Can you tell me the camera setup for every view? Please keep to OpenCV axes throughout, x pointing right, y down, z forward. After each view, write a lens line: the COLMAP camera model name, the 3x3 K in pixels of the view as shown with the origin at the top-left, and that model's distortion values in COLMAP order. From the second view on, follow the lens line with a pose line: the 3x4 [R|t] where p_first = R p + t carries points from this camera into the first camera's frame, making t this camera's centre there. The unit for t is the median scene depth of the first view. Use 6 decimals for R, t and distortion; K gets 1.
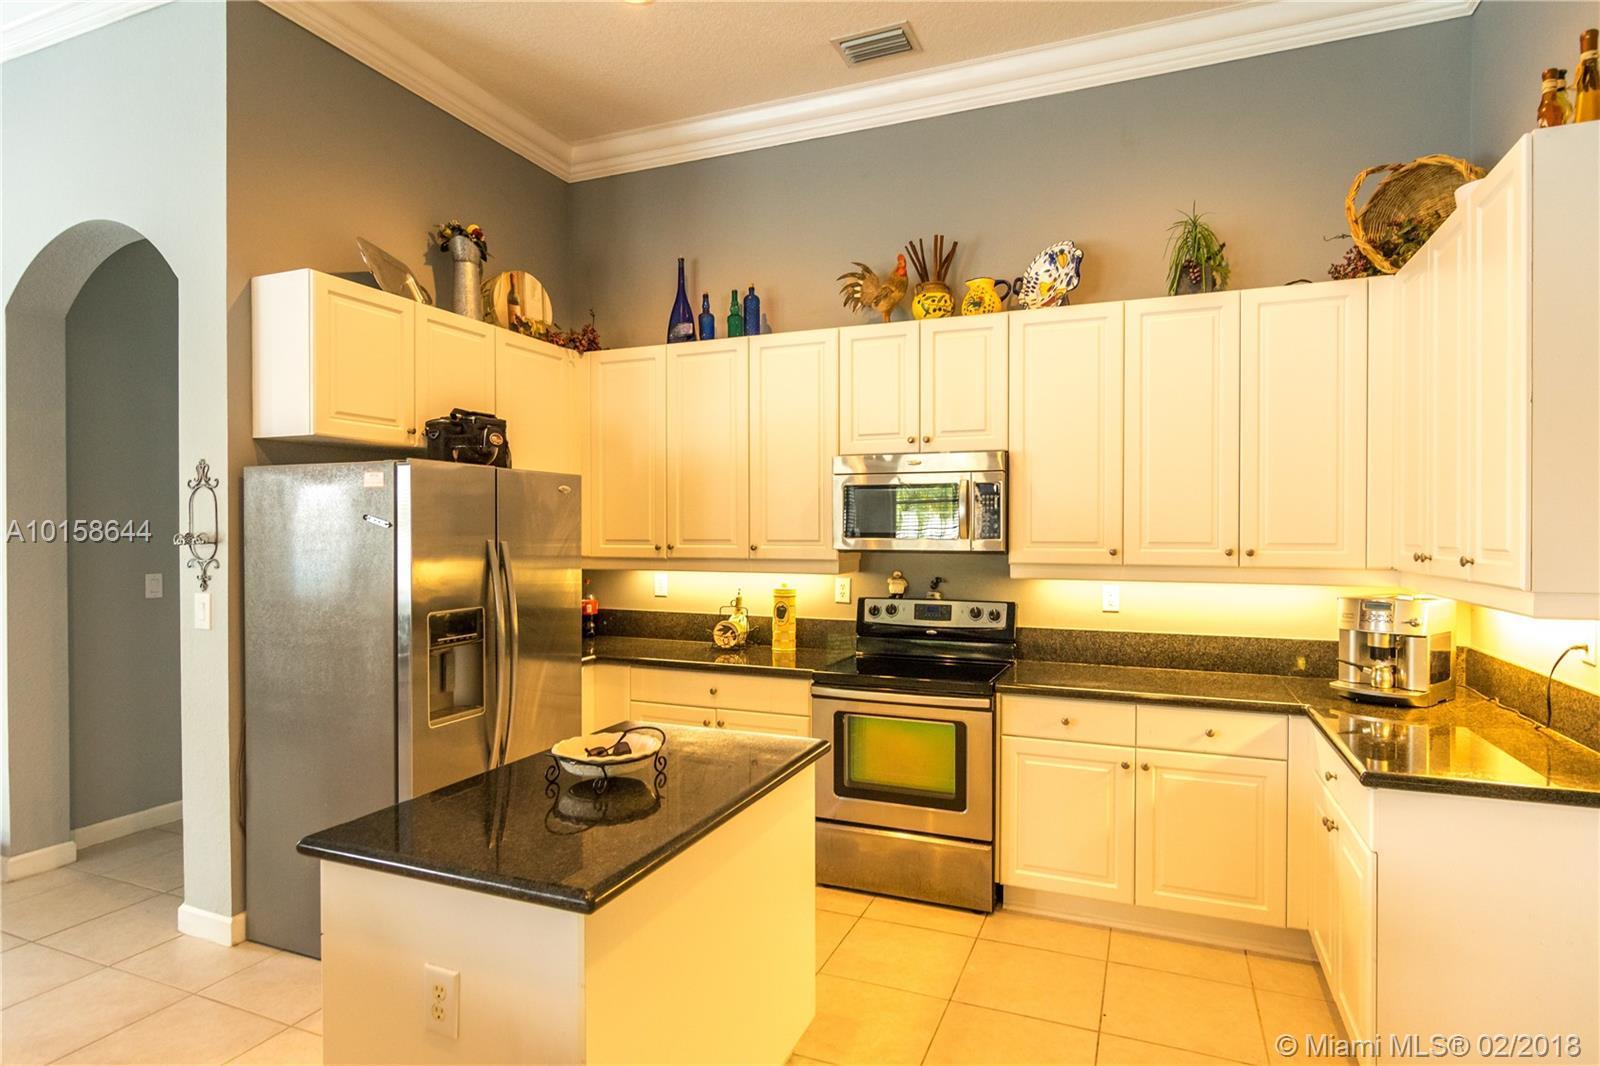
lens RADIAL K [[855.6, 0, 796.4], [0, 855.6, 537.7], [0, 0, 1]] dist [-0.002049, -0.000797]
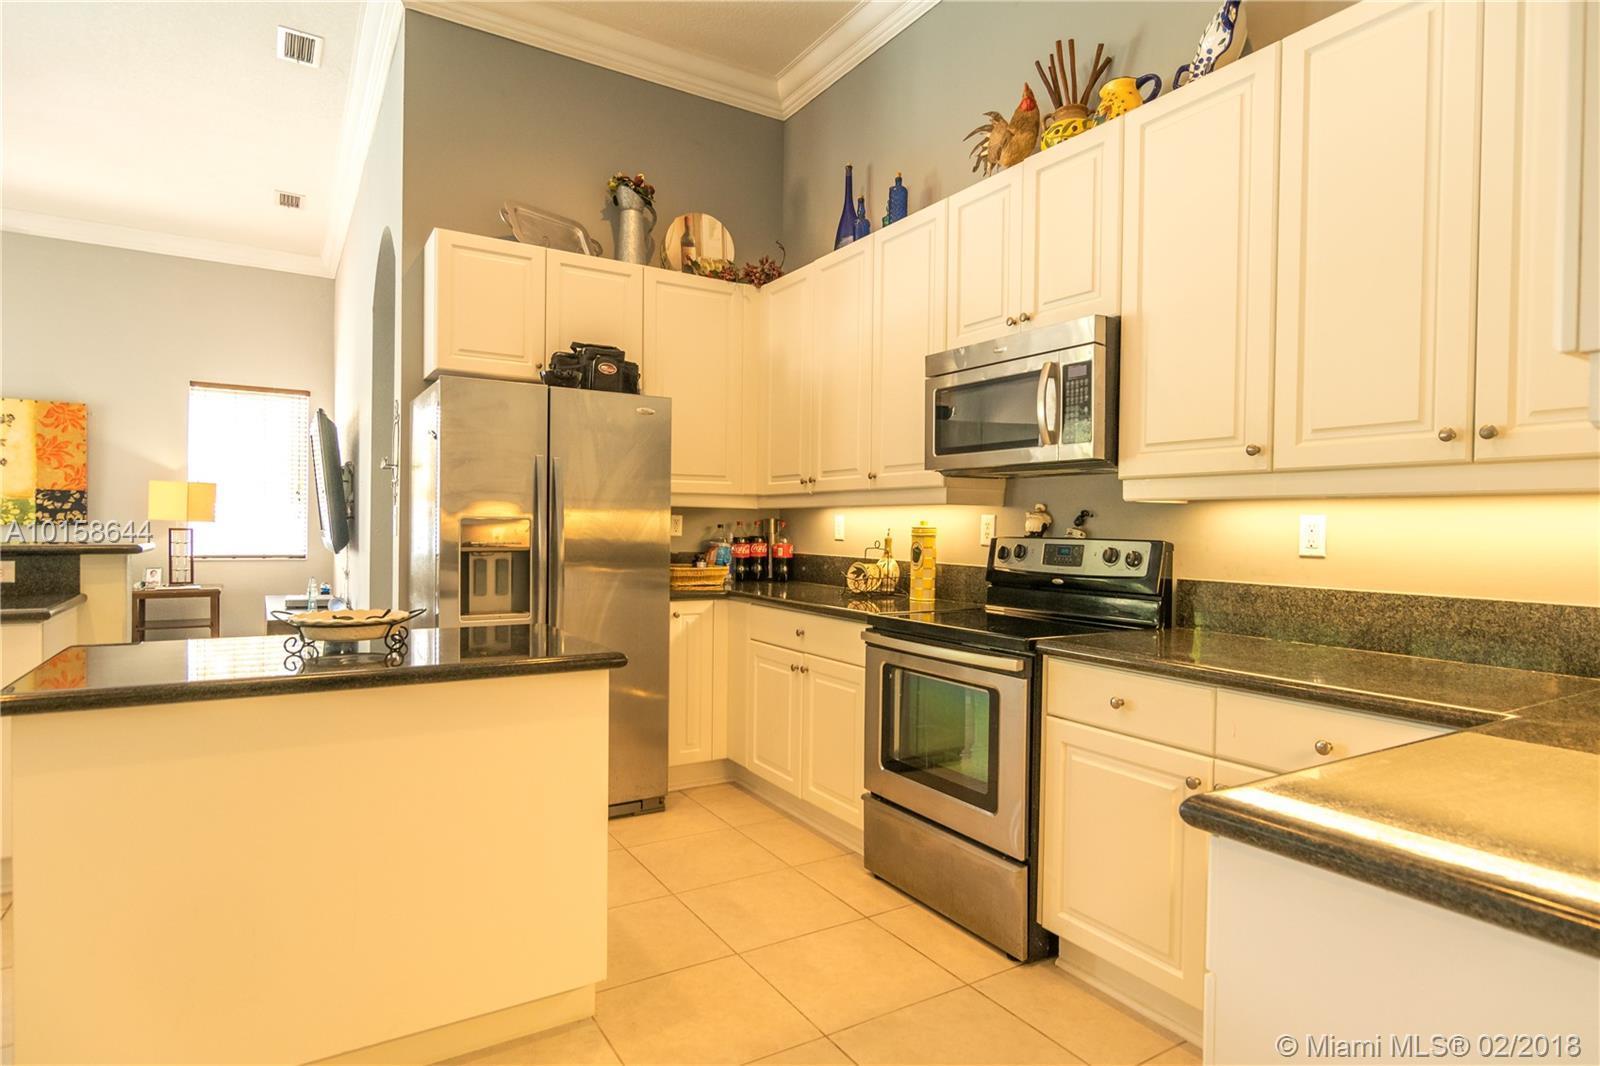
lens RADIAL K [[855.6, 0, 796.4], [0, 855.6, 537.7], [0, 0, 1]] dist [-0.002049, -0.000797]
pose [[0.810335, 0.019274, -0.585650, 0.400329], [-0.019909, 0.999787, 0.005356, 0.071739], [0.585629, 0.007320, 0.810546, 0.259207]]
